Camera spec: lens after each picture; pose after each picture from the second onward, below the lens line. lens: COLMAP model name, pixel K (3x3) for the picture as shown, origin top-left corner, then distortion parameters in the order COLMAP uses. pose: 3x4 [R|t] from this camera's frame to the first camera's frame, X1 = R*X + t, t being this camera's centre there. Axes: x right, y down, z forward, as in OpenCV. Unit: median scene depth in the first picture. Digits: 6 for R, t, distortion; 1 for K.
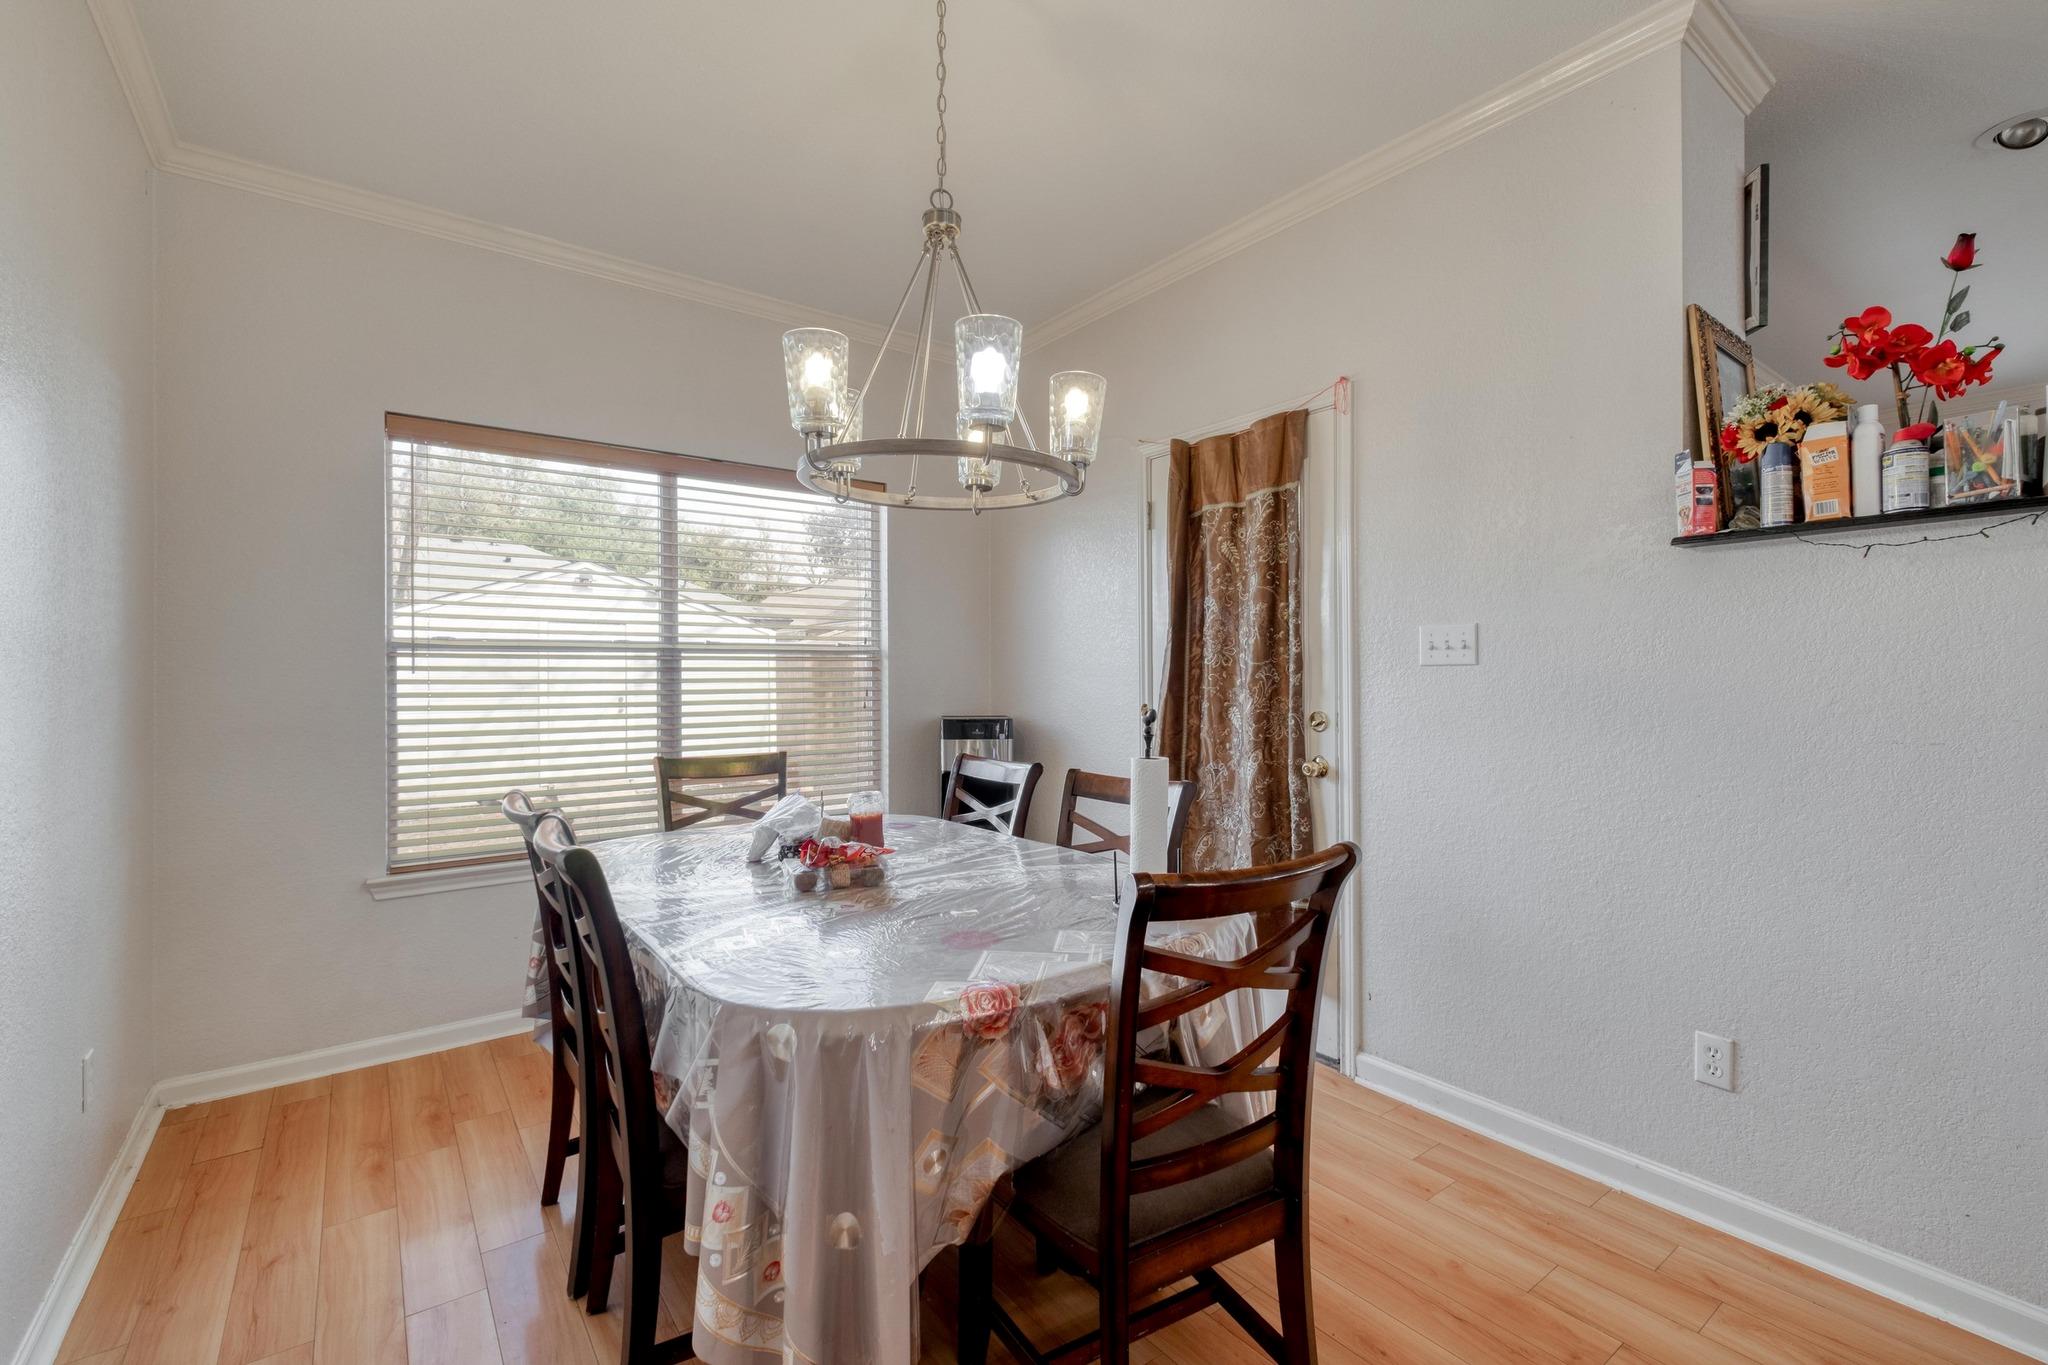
lens RADIAL K [[886.7, 0, 1013.2], [0, 886.7, 674.3], [0, 0, 1]] dist [0.007659, -0.004113]
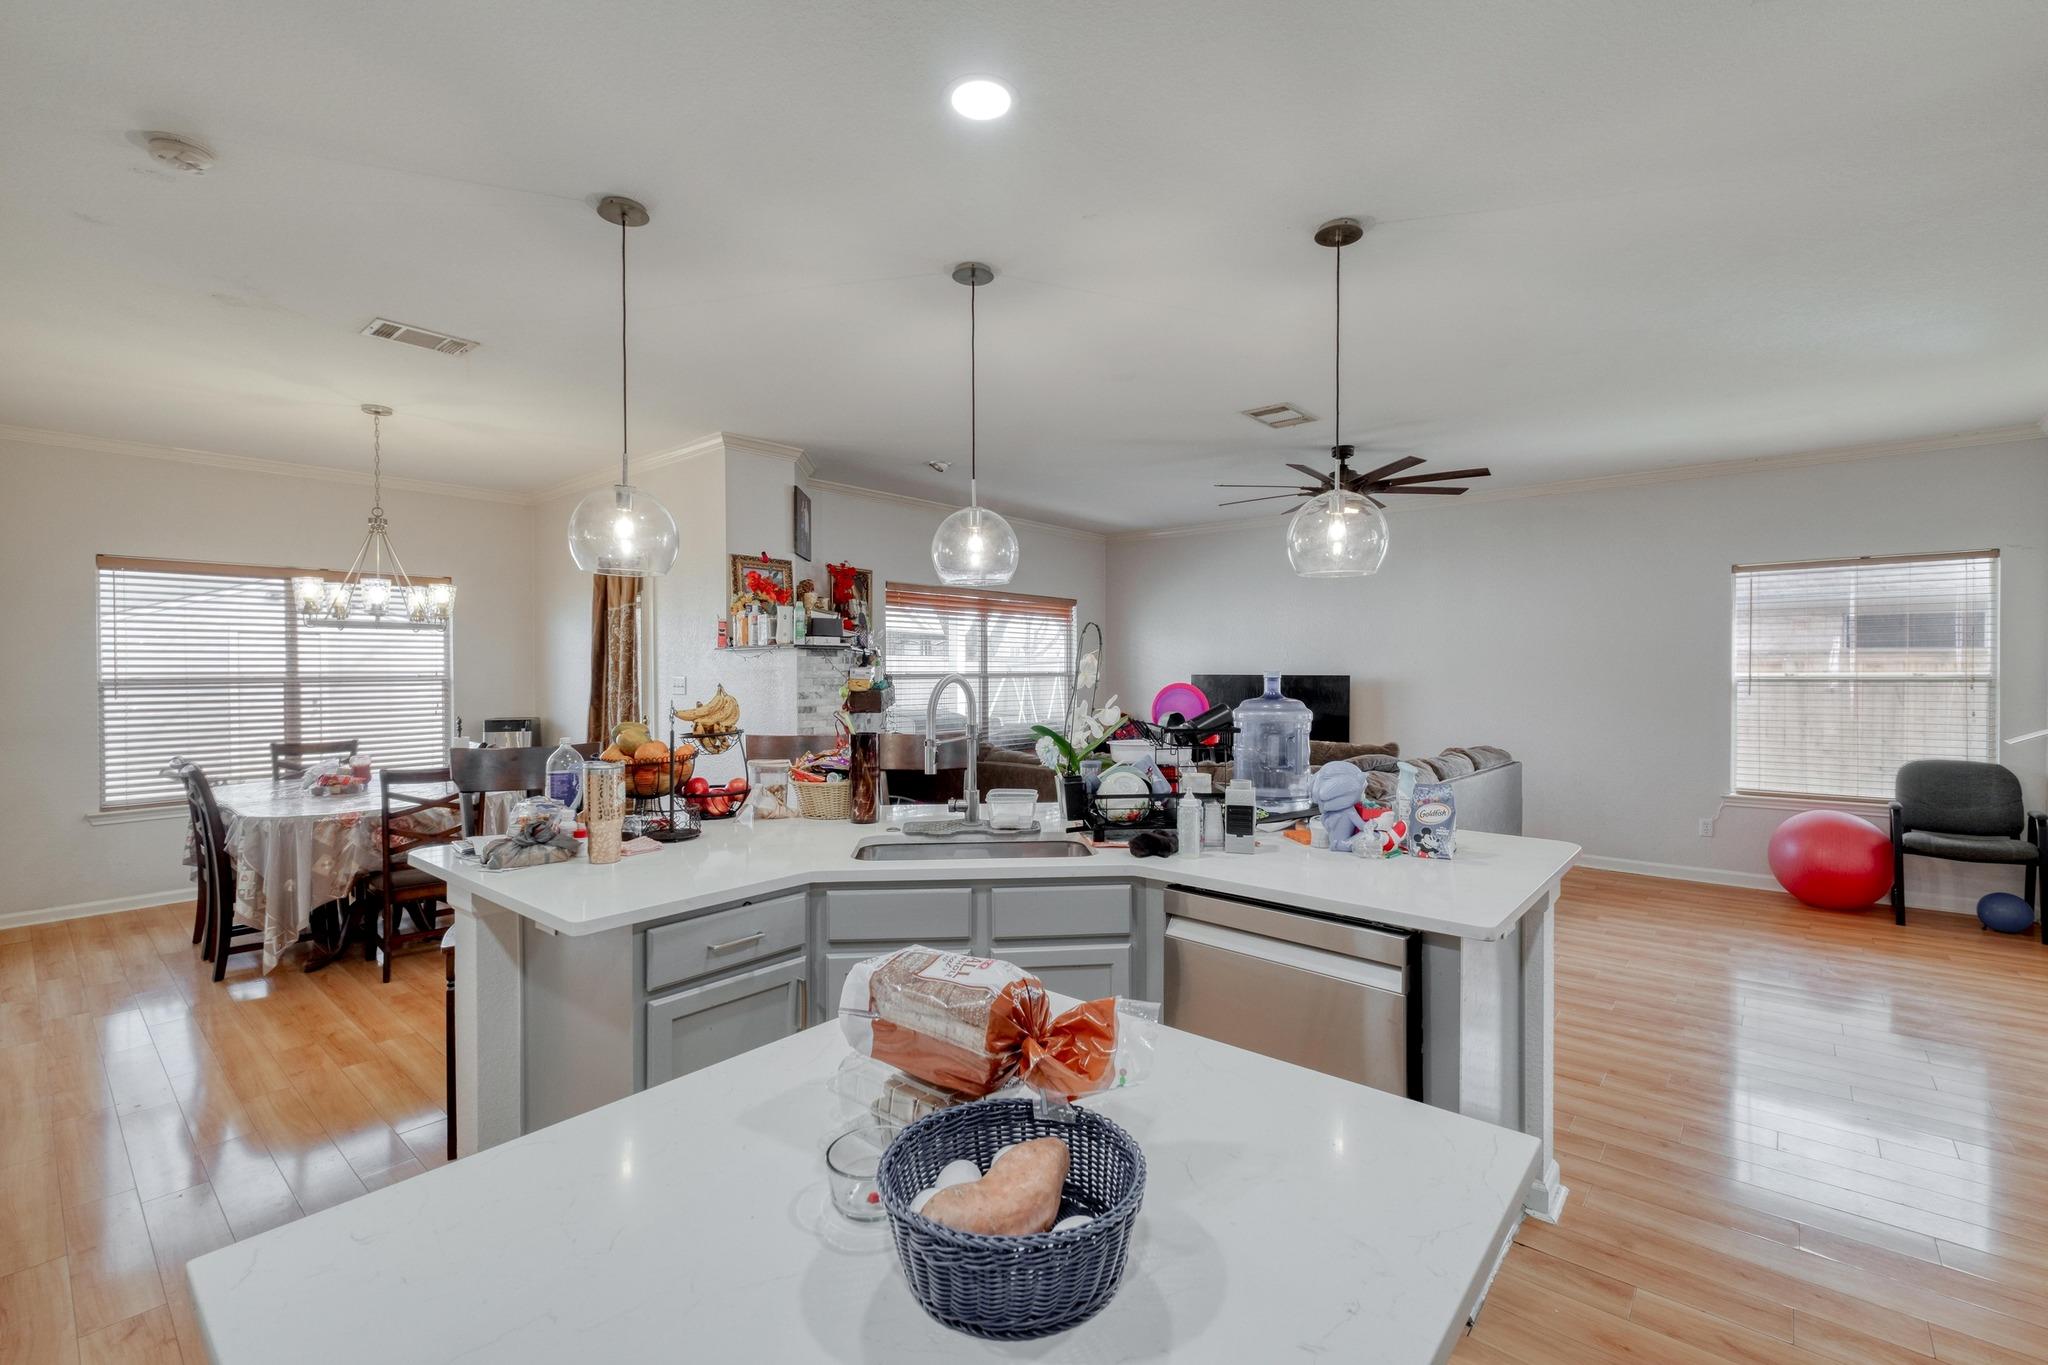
lens RADIAL K [[886.7, 0, 1024.8], [0, 886.7, 681.0], [0, 0, 1]] dist [0.007659, -0.004113]
pose [[0.975684, -0.000616, 0.219183, 0.871529], [-0.003455, 0.999829, 0.018189, -0.091799], [-0.219157, -0.018504, 0.975514, -1.391511]]
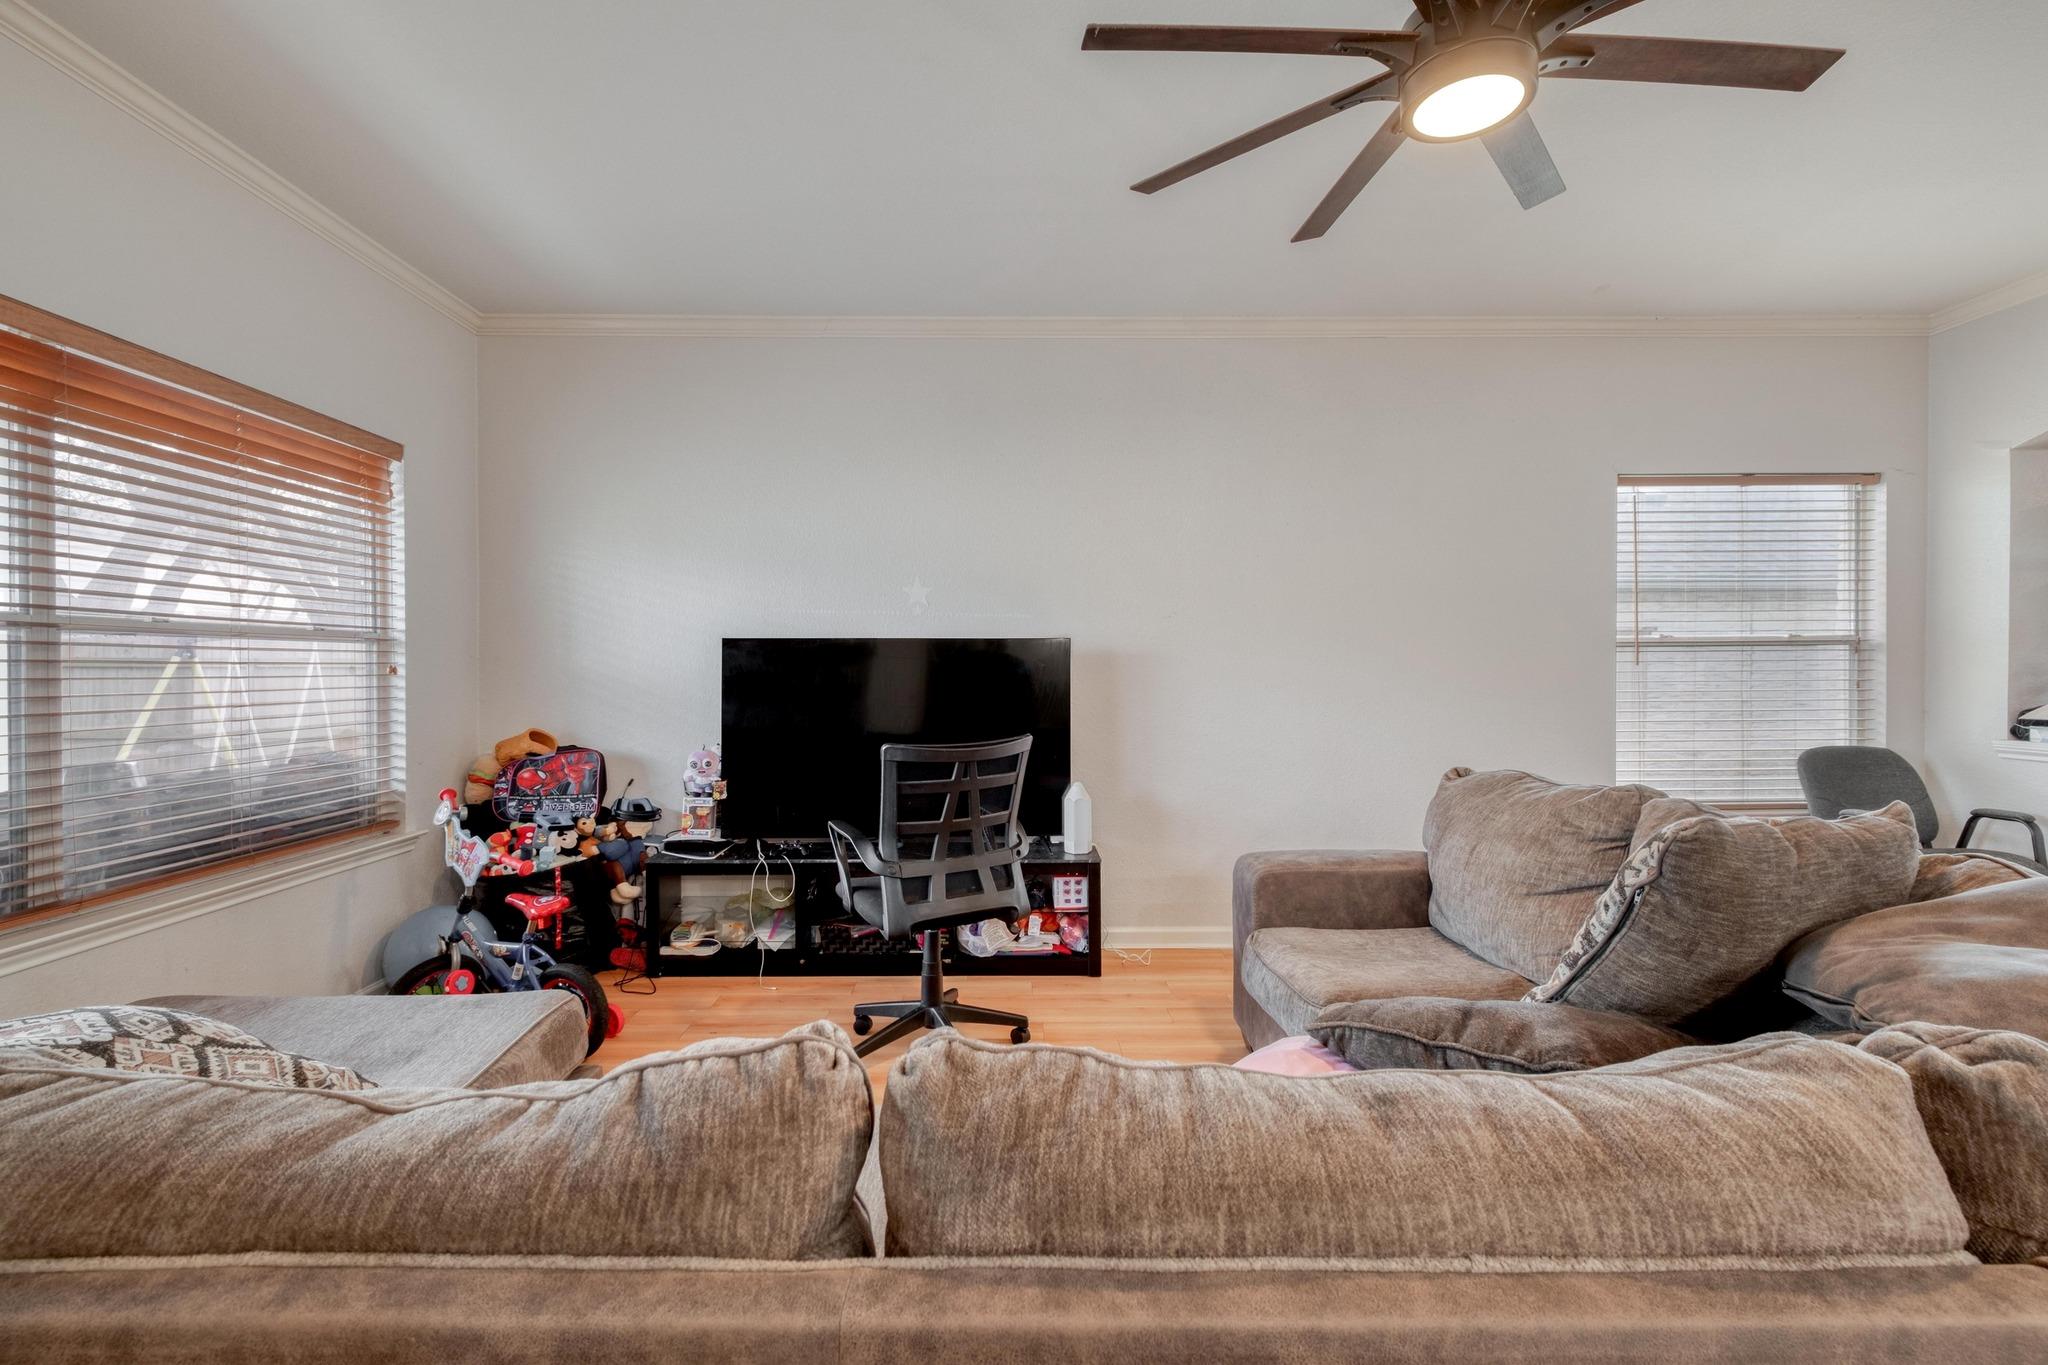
lens RADIAL K [[886.7, 0, 1019.3], [0, 886.7, 666.1], [0, 0, 1]] dist [0.007659, -0.004113]
pose [[0.597613, 0.002453, 0.801781, 1.314946], [-0.003444, 0.999994, -0.000492, -0.012512], [-0.801777, -0.002468, 0.597618, 0.440613]]
